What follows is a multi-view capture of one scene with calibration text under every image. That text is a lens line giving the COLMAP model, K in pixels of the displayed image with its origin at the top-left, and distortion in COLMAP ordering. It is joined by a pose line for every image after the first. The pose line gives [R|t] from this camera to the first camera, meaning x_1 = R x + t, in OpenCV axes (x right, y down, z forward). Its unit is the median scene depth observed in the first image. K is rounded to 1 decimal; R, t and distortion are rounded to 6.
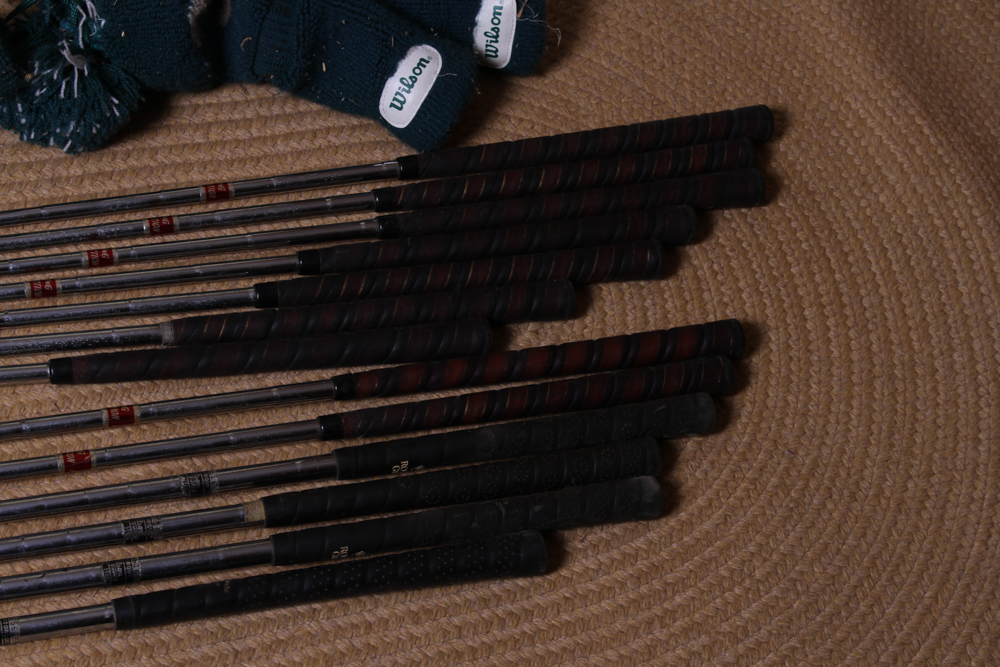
lens RADIAL K [[2124.0, 0, 500.0], [0, 2124.0, 333.5], [0, 0, 1]] dist [0.044891, 0.047130]
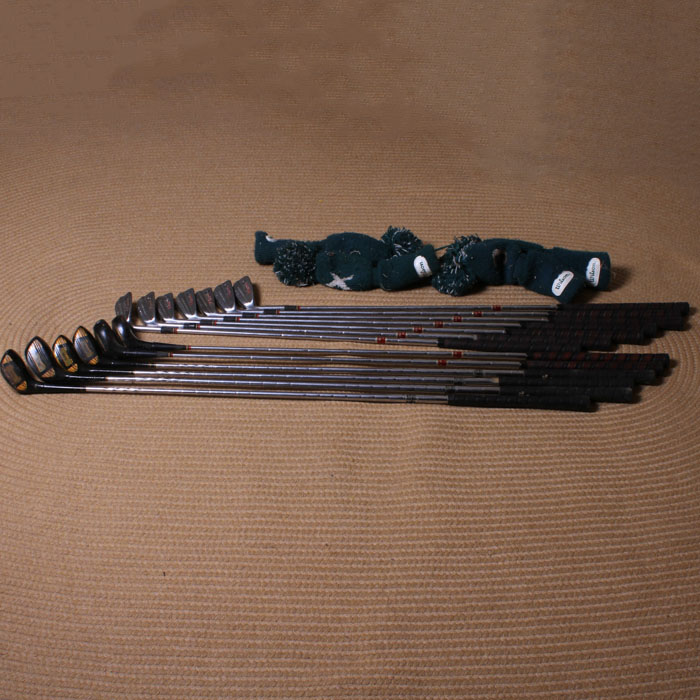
lens RADIAL K [[993.5, 0, 350.0], [0, 993.5, 350.0], [0, 0, 1]] dist [-0.152546, 0.050889]
pose [[0.940282, 0.025876, -0.339412, 0.165783], [-0.138499, 0.939924, -0.312028, 0.493658], [0.310948, 0.340403, 0.887377, -0.351406]]
